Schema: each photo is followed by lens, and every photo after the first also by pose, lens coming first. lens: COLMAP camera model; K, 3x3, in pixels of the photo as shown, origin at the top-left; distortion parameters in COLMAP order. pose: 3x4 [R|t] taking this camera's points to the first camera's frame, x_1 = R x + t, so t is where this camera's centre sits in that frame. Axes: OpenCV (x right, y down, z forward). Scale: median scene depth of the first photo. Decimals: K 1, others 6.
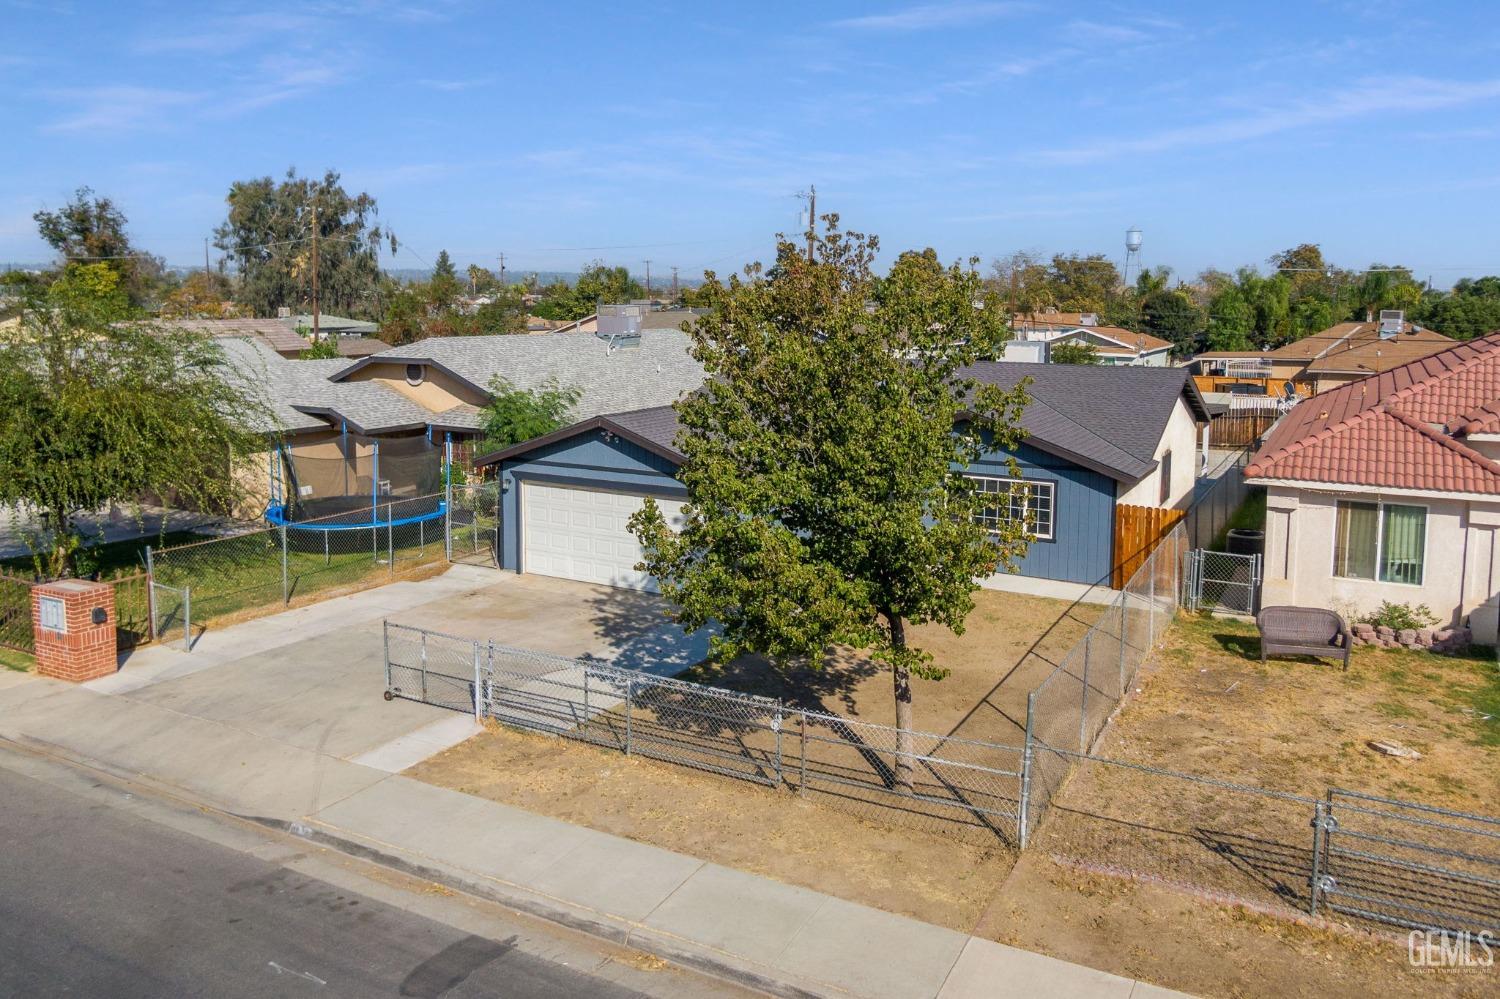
lens RADIAL K [[1076.0, 0, 746.5], [0, 1076.0, 439.9], [0, 0, 1]] dist [0.035619, -0.032568]
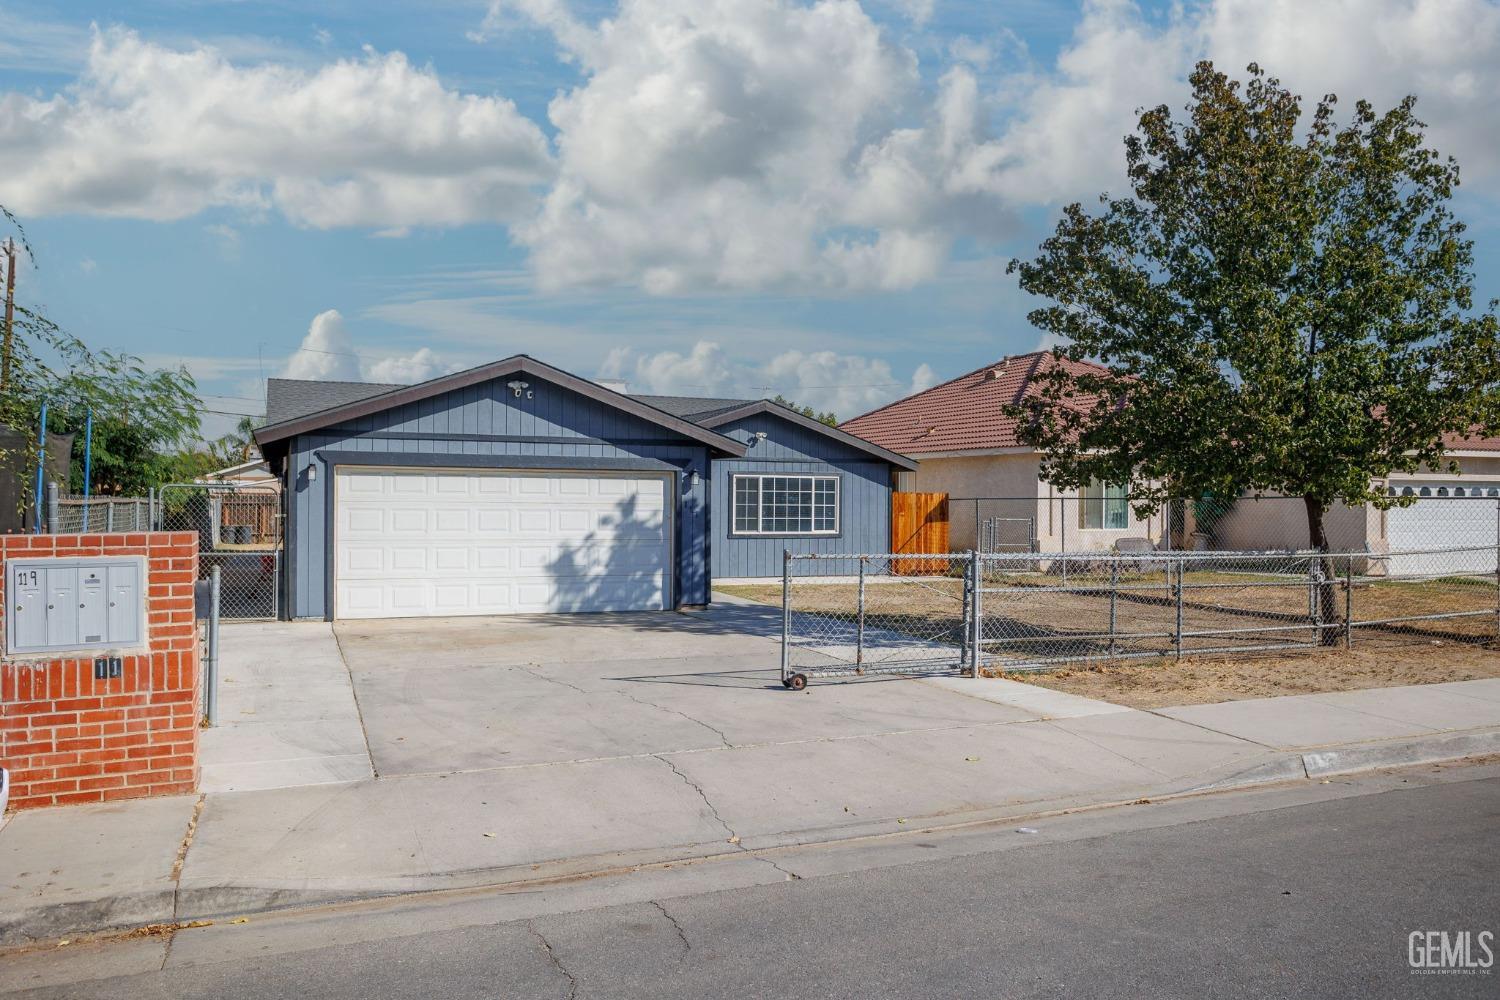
lens RADIAL K [[1076.0, 0, 719.0], [0, 1076.0, 482.1], [0, 0, 1]] dist [0.035619, -0.032568]
pose [[0.646411, 0.009163, 0.762934, -0.566672], [0.084848, 0.992863, -0.083814, 0.122892], [-0.758257, 0.118912, 0.641020, 0.458472]]
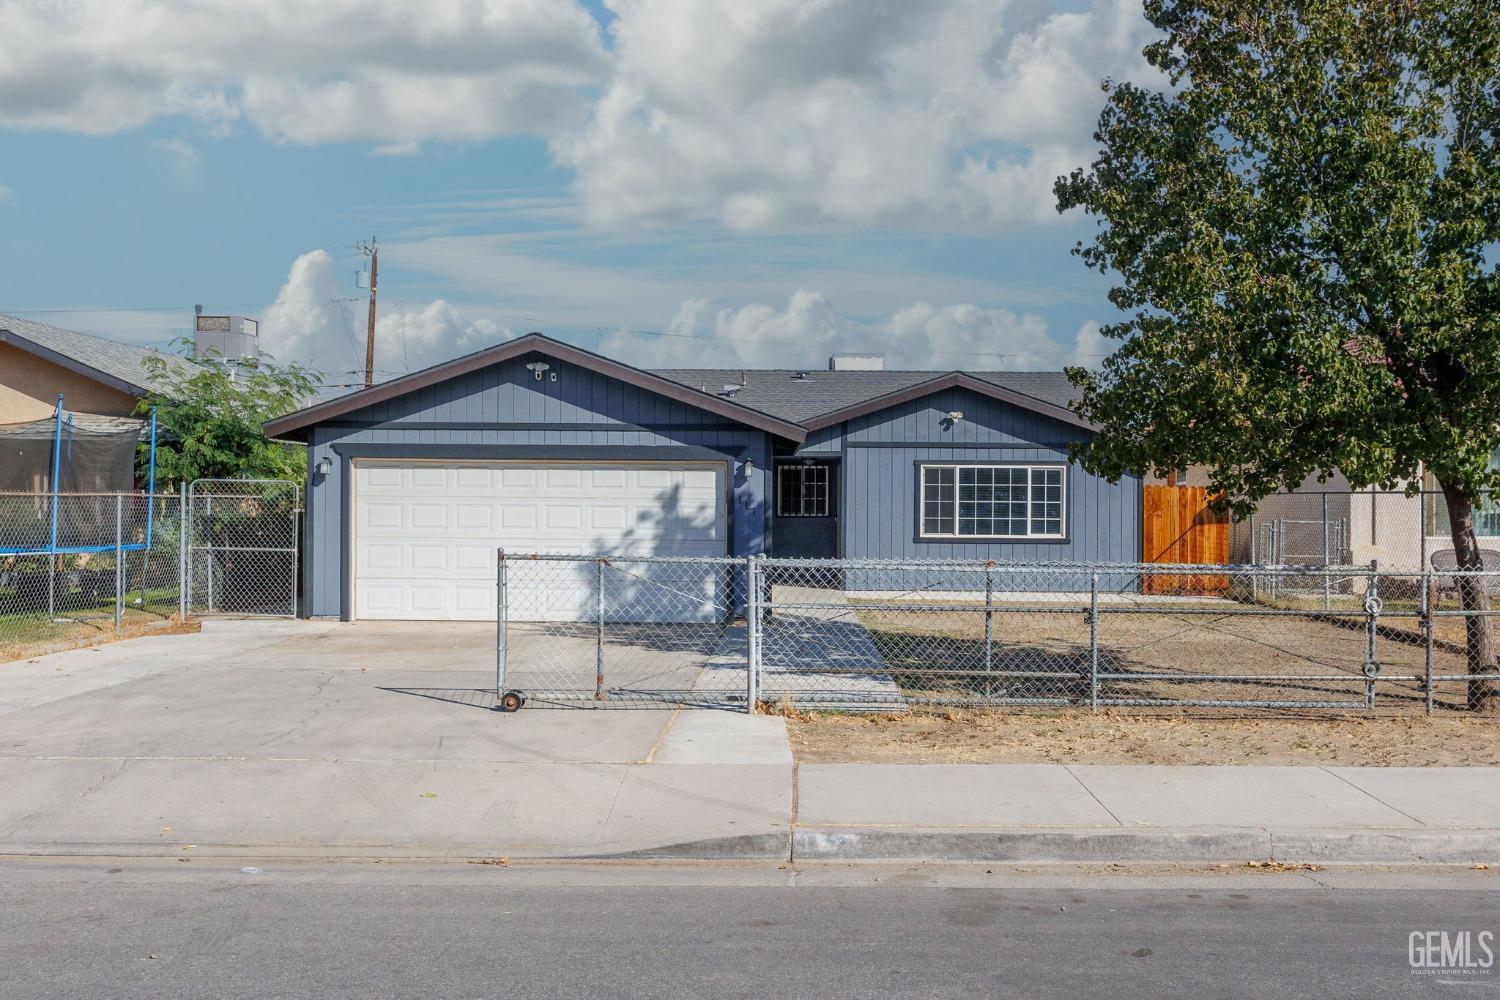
lens RADIAL K [[1285.5, 0, 753.5], [0, 1285.5, 497.5], [0, 0, 1]] dist [0.002235, -0.000045]
pose [[0.887502, -0.003457, 0.460792, -0.355698], [0.053861, 0.993896, -0.096282, 0.144817], [-0.457646, 0.110269, 0.882270, 0.293126]]
